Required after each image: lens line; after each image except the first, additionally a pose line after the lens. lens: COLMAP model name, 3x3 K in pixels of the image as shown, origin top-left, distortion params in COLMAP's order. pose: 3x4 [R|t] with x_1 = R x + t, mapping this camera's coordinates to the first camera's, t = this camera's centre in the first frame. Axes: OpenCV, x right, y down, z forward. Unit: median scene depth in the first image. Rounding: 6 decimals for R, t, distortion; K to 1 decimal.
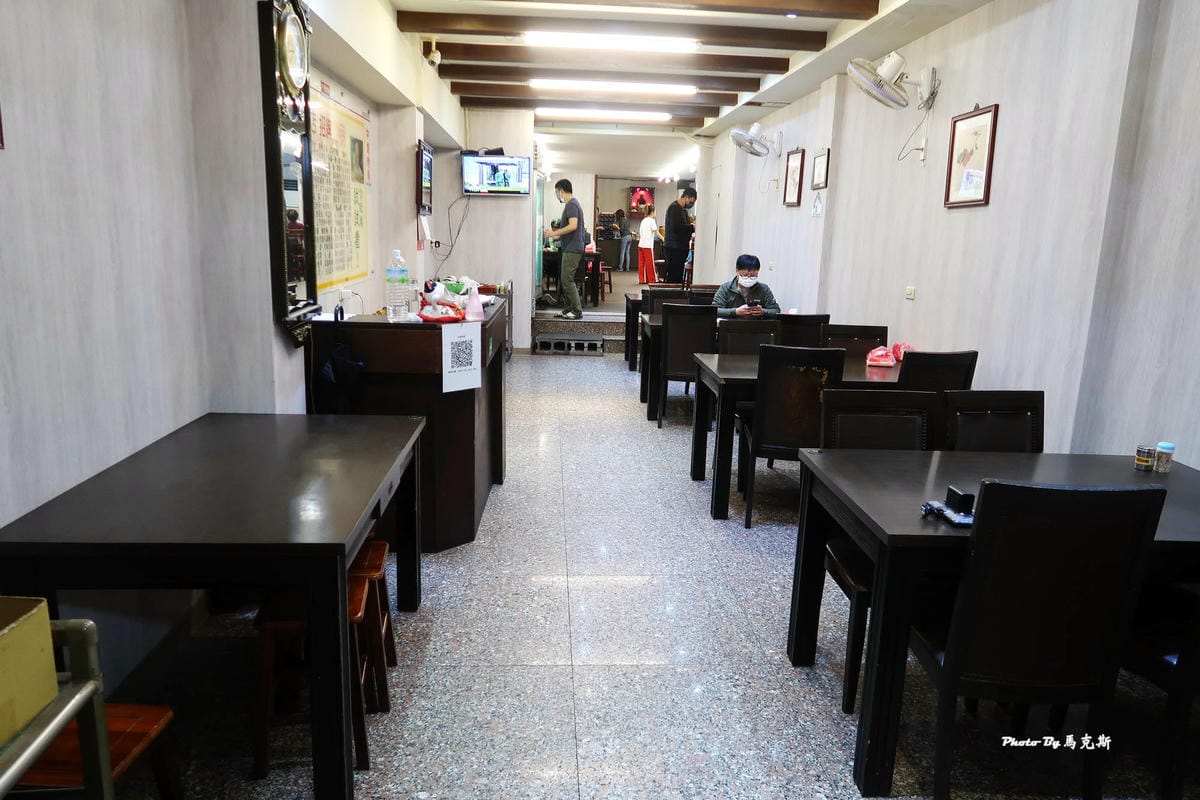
lens RADIAL K [[897.1, 0, 600.0], [0, 897.1, 400.0], [0, 0, 1]] dist [-0.007018, -0.004443]
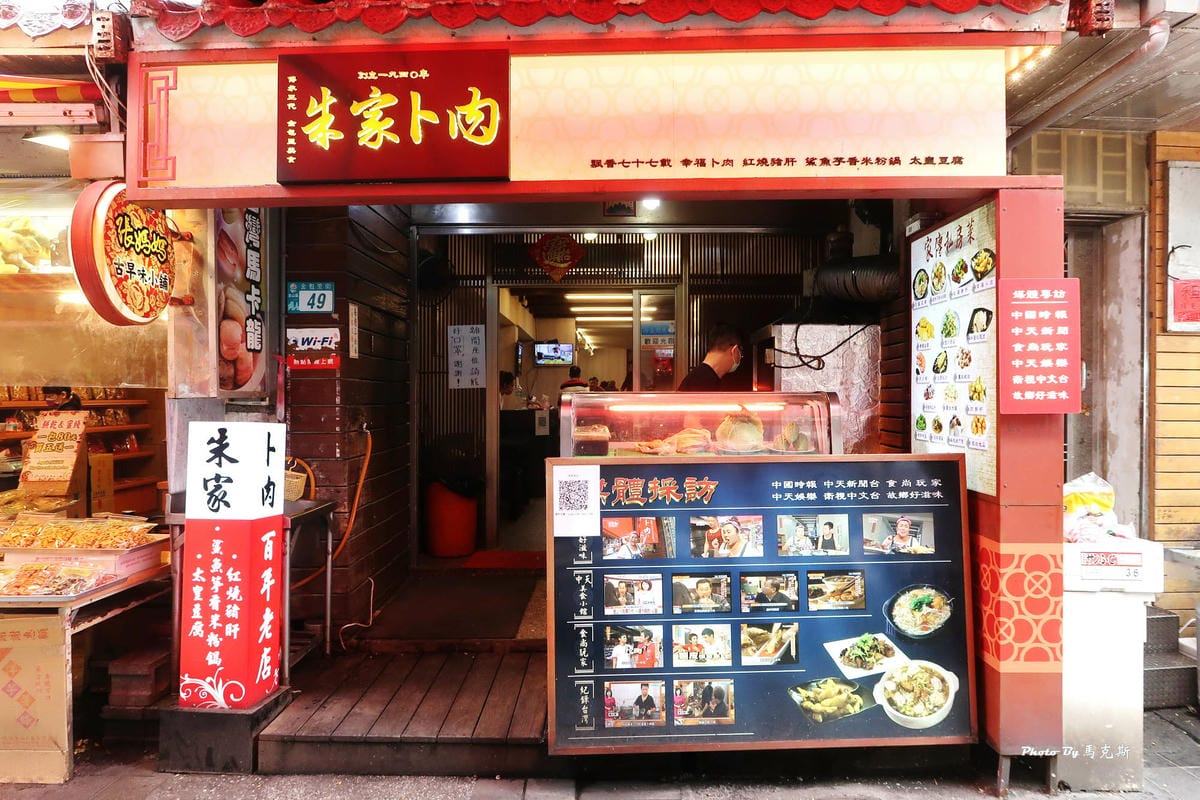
lens RADIAL K [[897.1, 0, 600.0], [0, 897.1, 400.0], [0, 0, 1]] dist [-0.007018, -0.004443]
pose [[0.997624, -0.036427, -0.058470, 0.099806], [0.024716, 0.981514, -0.189787, 0.228632], [0.064302, 0.187891, 0.980083, -0.927048]]
